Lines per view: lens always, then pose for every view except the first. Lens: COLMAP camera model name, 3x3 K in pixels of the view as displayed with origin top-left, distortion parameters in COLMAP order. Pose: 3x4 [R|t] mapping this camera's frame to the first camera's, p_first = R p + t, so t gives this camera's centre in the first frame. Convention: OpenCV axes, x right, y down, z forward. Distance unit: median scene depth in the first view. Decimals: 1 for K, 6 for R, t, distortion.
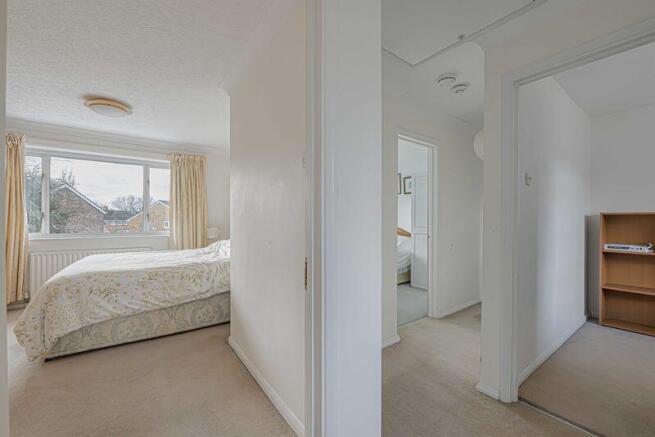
lens RADIAL K [[271.2, 0, 333.7], [0, 271.2, 223.8], [0, 0, 1]] dist [-0.009267, -0.001640]
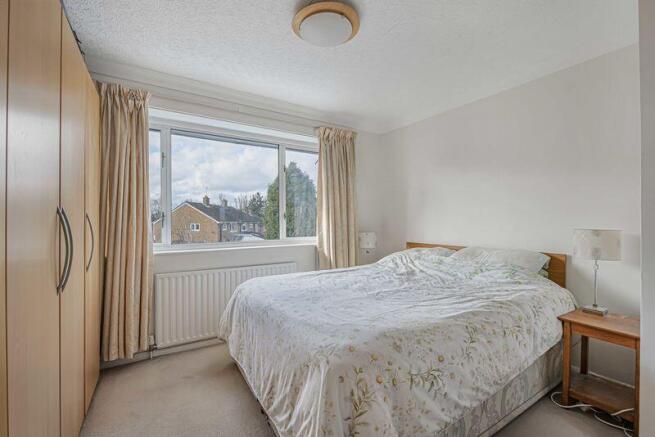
lens RADIAL K [[282.4, 0, 321.6], [0, 282.4, 225.2], [0, 0, 1]] dist [-0.010747, -0.001170]
pose [[0.997502, -0.006004, -0.070388, -0.709603], [0.005789, 0.999978, -0.003261, -0.006389], [0.070406, 0.002845, 0.997514, 0.357934]]
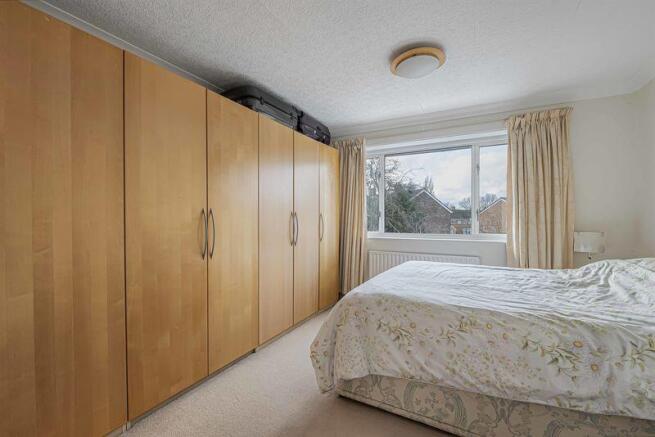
lens RADIAL K [[282.4, 0, 324.0], [0, 282.4, 217.6], [0, 0, 1]] dist [-0.010747, -0.001170]
pose [[0.419947, -0.005731, -0.907531, -0.222627], [-0.010357, 0.999885, -0.011107, -0.006048], [0.907490, 0.014064, 0.419839, 0.399186]]
